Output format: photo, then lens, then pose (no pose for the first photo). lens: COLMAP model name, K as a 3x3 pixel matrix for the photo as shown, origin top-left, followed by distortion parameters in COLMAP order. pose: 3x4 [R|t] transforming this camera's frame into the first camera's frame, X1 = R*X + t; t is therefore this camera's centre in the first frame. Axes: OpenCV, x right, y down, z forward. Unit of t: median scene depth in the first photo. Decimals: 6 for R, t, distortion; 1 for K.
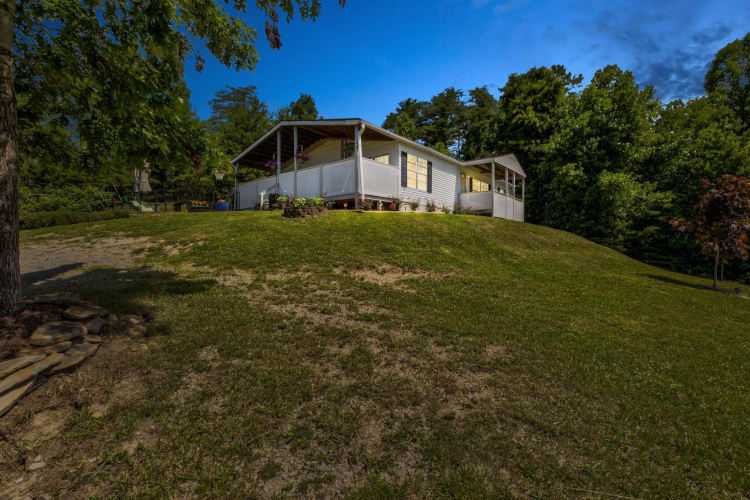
lens RADIAL K [[349.1, 0, 387.8], [0, 349.1, 240.1], [0, 0, 1]] dist [-0.011212, 0.002818]
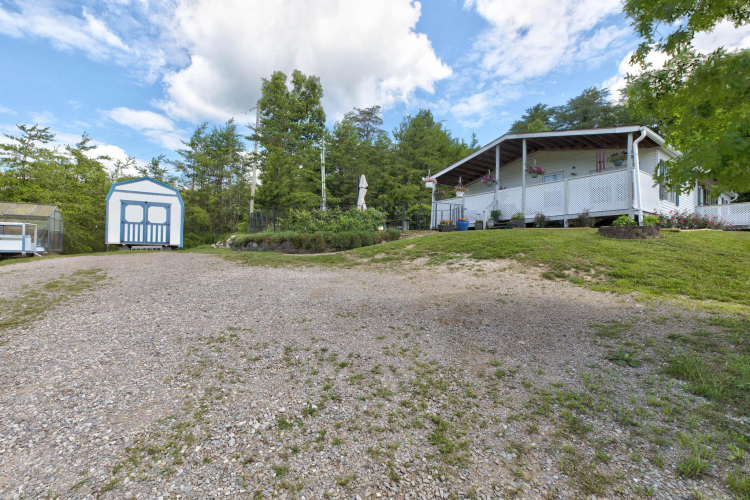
lens RADIAL K [[349.1, 0, 373.5], [0, 349.1, 247.3], [0, 0, 1]] dist [-0.011212, 0.002818]
pose [[0.964887, 0.012235, -0.262381, -0.194659], [-0.016965, 0.999732, -0.015770, -0.006044], [0.262118, 0.019667, 0.964835, -0.001621]]
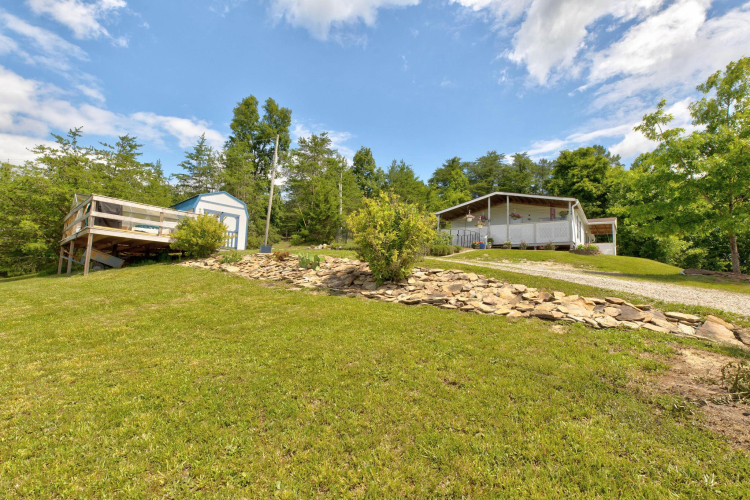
lens RADIAL K [[349.1, 0, 379.5], [0, 349.1, 247.2], [0, 0, 1]] dist [-0.011212, 0.002818]
pose [[0.996582, 0.047680, 0.067464, -0.440766], [-0.041253, 0.994750, -0.093648, 0.032487], [-0.071575, 0.090545, 0.993317, -0.221887]]
